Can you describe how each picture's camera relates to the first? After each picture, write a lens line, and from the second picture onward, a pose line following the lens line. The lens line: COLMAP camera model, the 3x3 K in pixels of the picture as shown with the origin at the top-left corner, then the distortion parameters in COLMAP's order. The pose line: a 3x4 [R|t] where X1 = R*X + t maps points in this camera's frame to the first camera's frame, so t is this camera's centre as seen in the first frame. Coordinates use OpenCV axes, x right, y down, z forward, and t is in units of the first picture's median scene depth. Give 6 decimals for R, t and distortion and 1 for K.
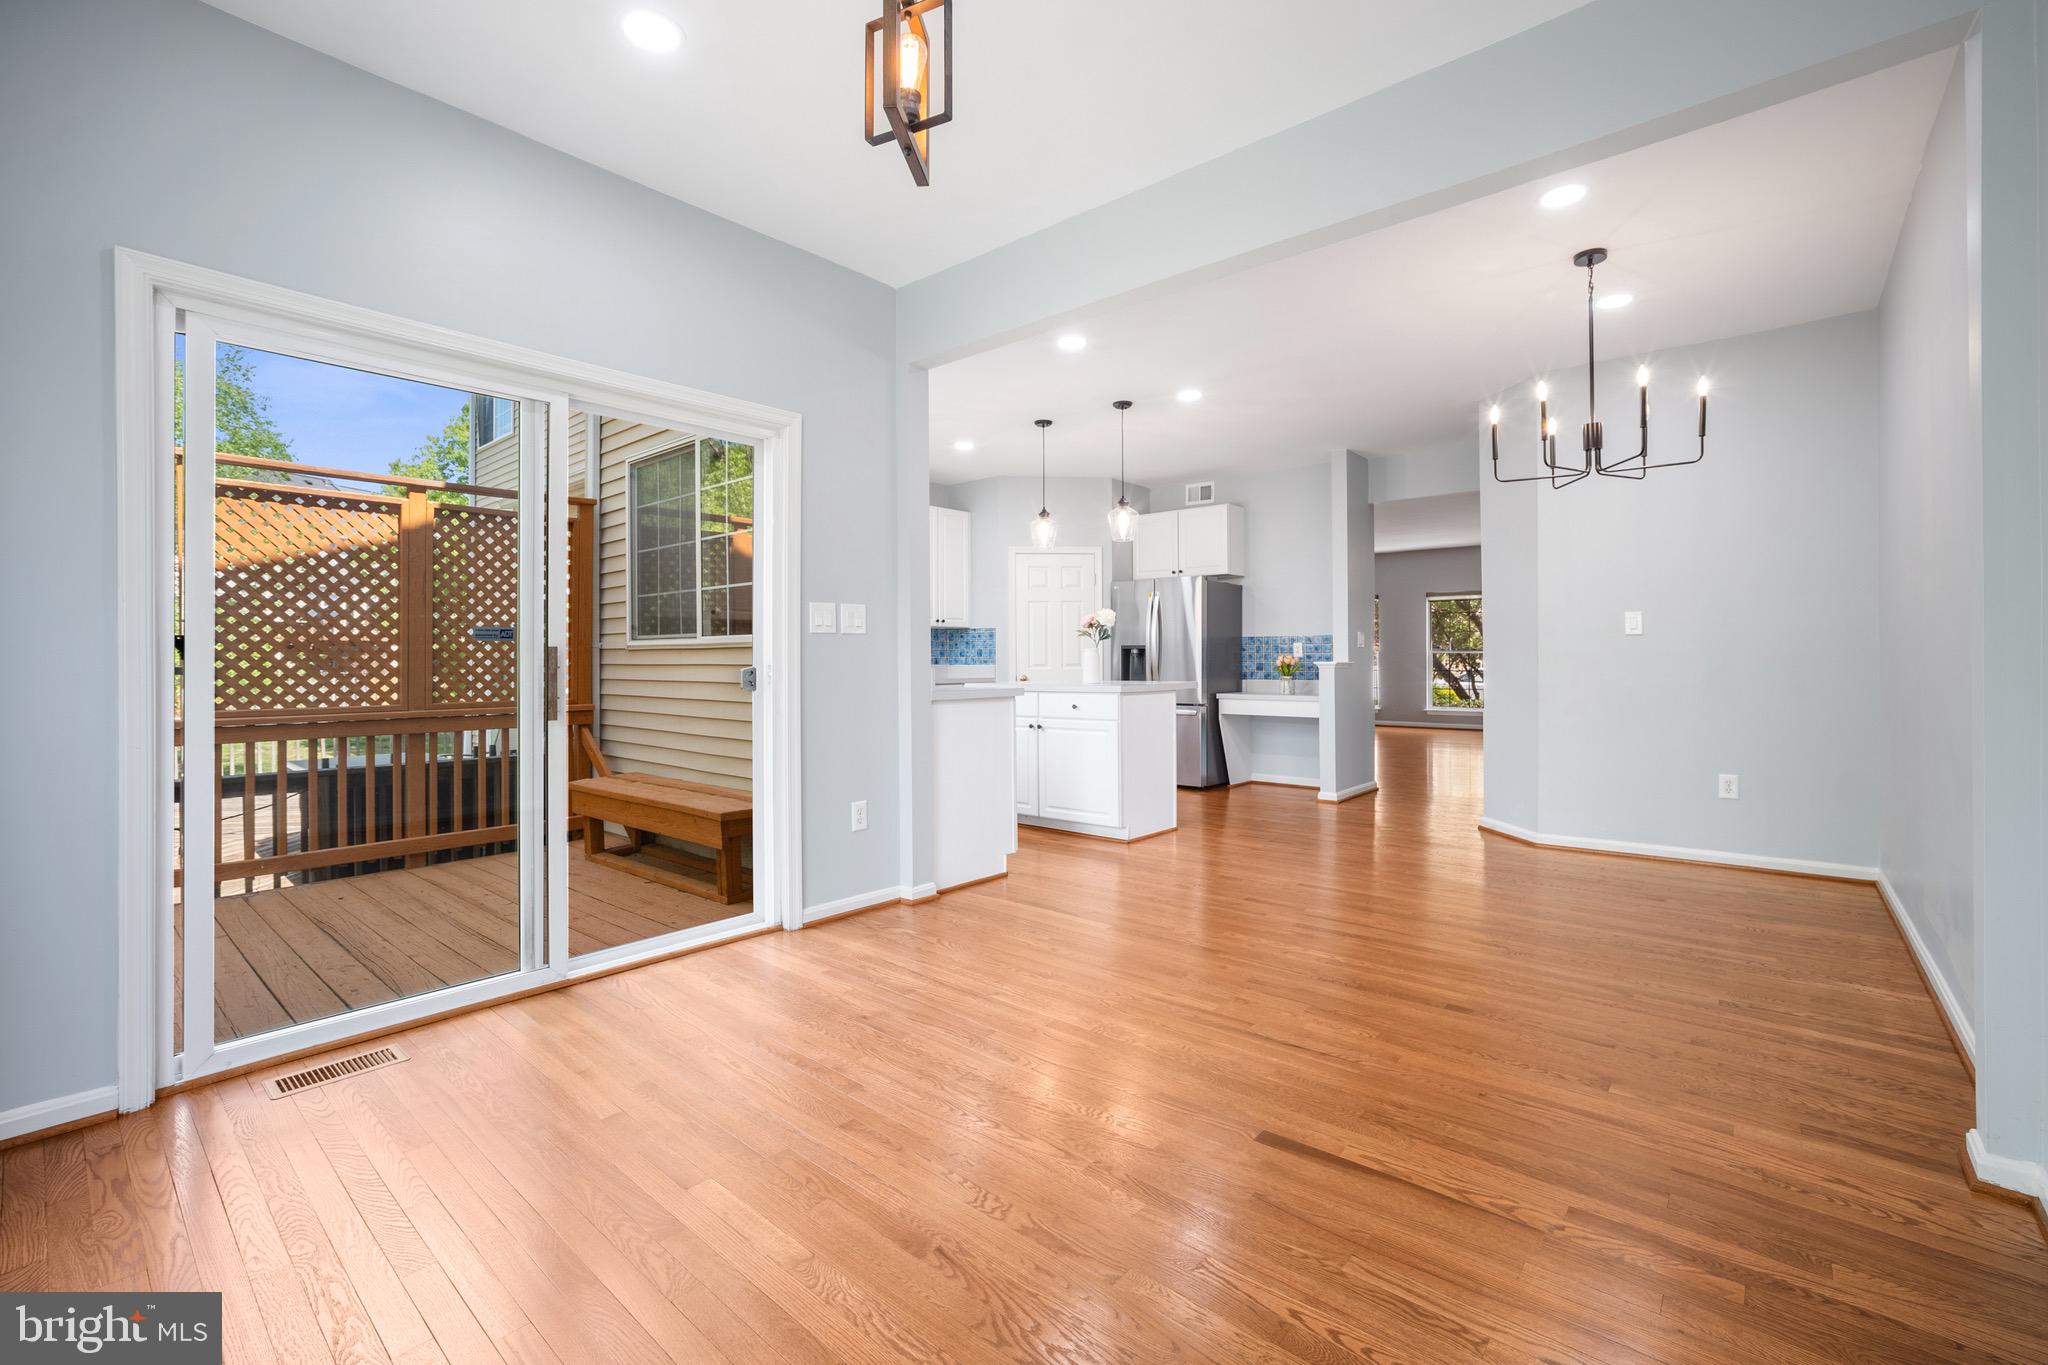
lens RADIAL K [[863.4, 0, 1024.8], [0, 863.4, 666.3], [0, 0, 1]] dist [-0.024281, 0.004824]
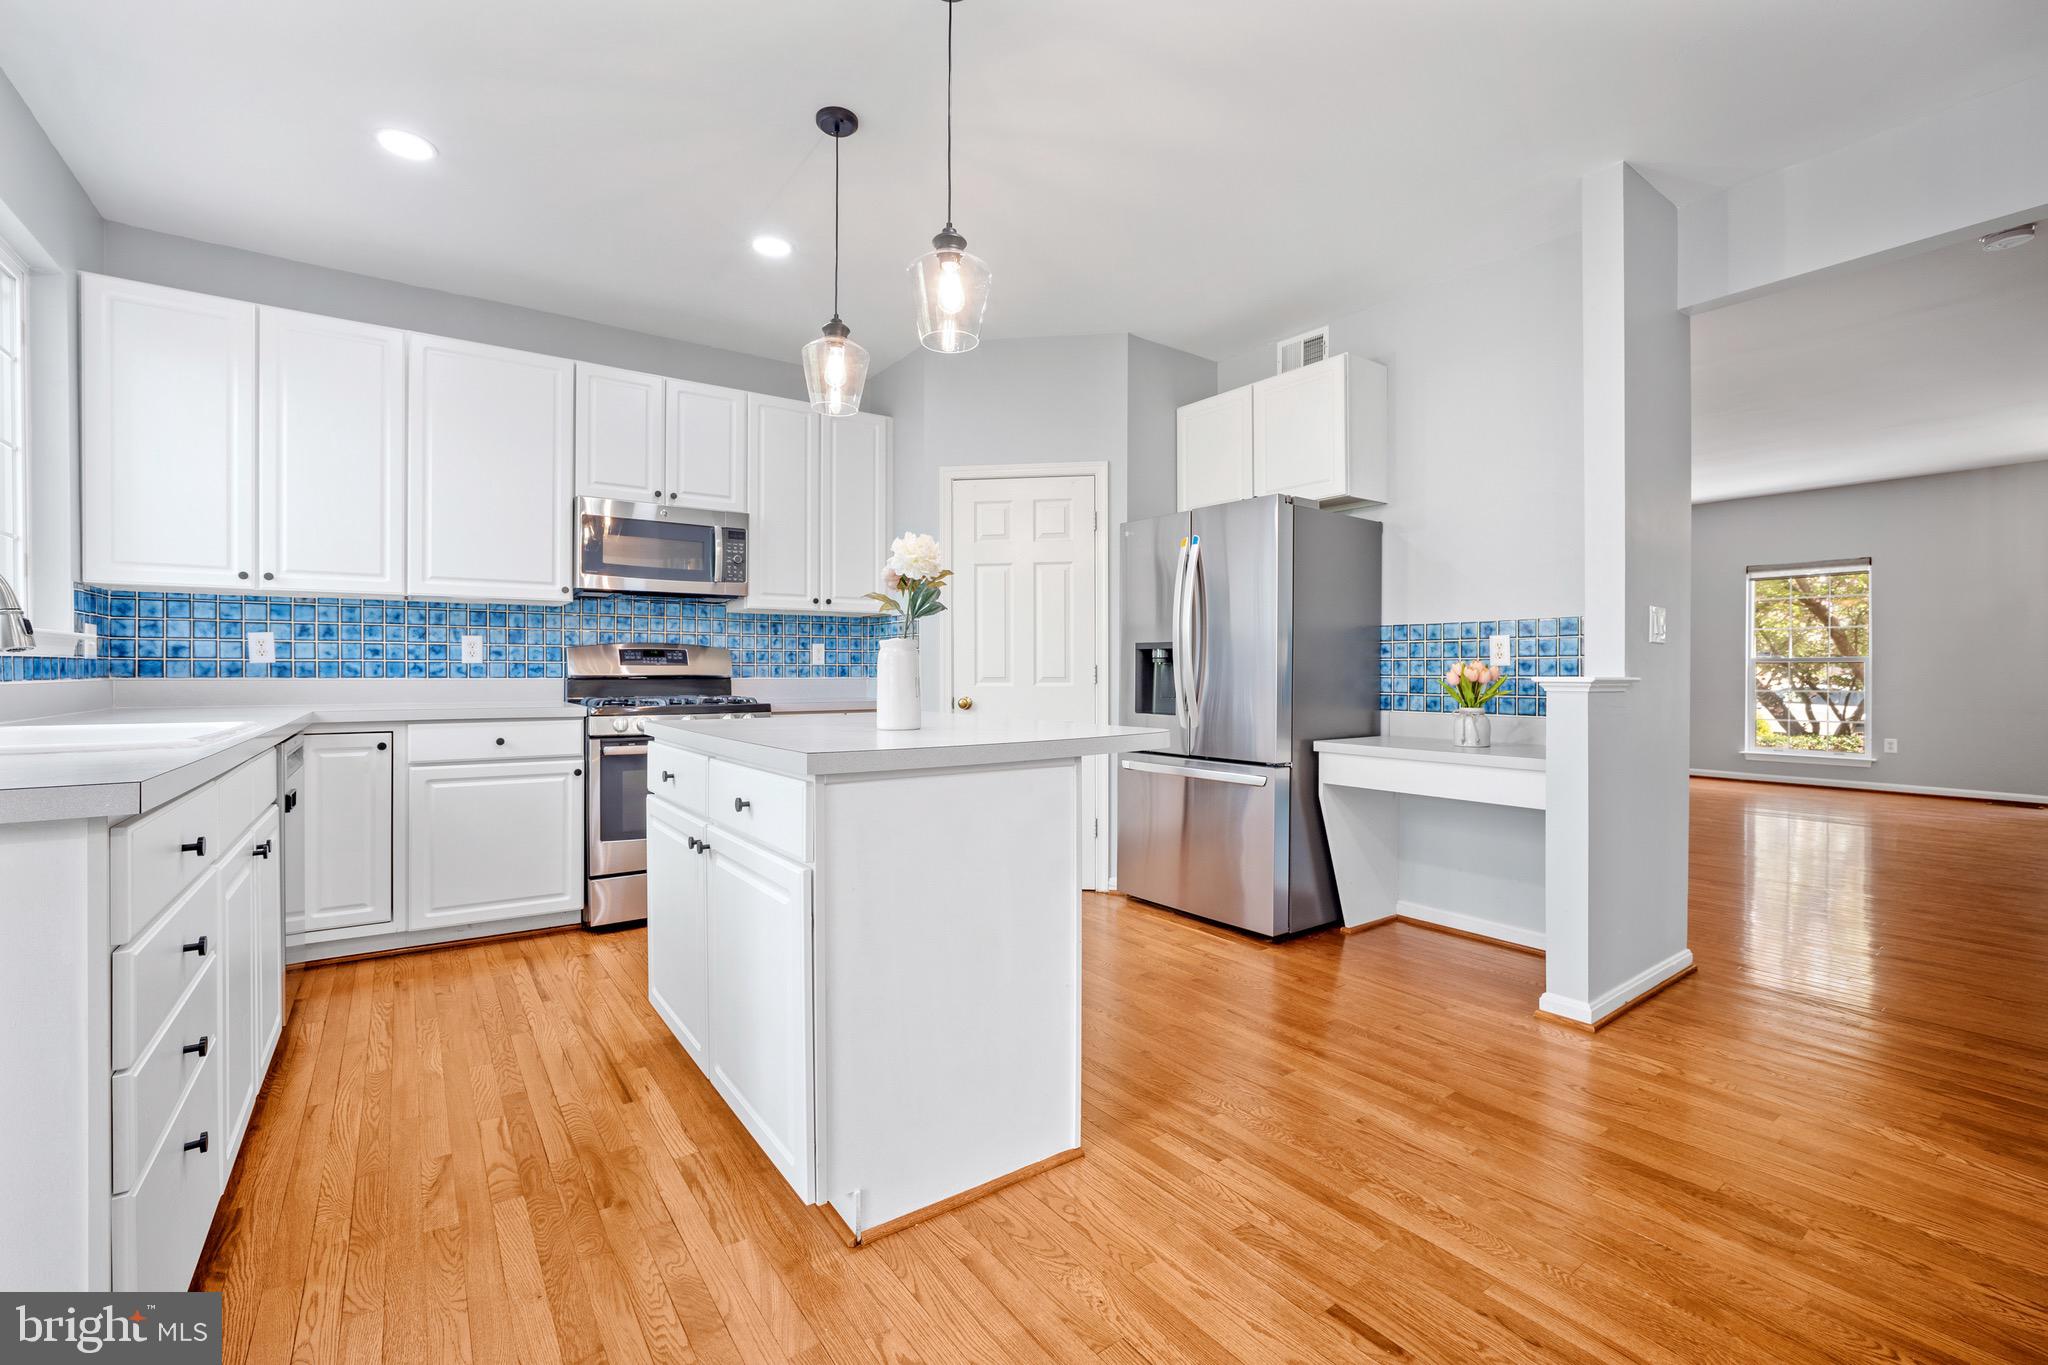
lens RADIAL K [[863.4, 0, 1022.6], [0, 863.4, 680.6], [0, 0, 1]] dist [-0.024281, 0.004824]
pose [[0.973025, 0.006620, -0.230603, 0.172895], [-0.005698, 0.999973, 0.004663, -0.003425], [0.230628, -0.003223, 0.973037, 0.489960]]
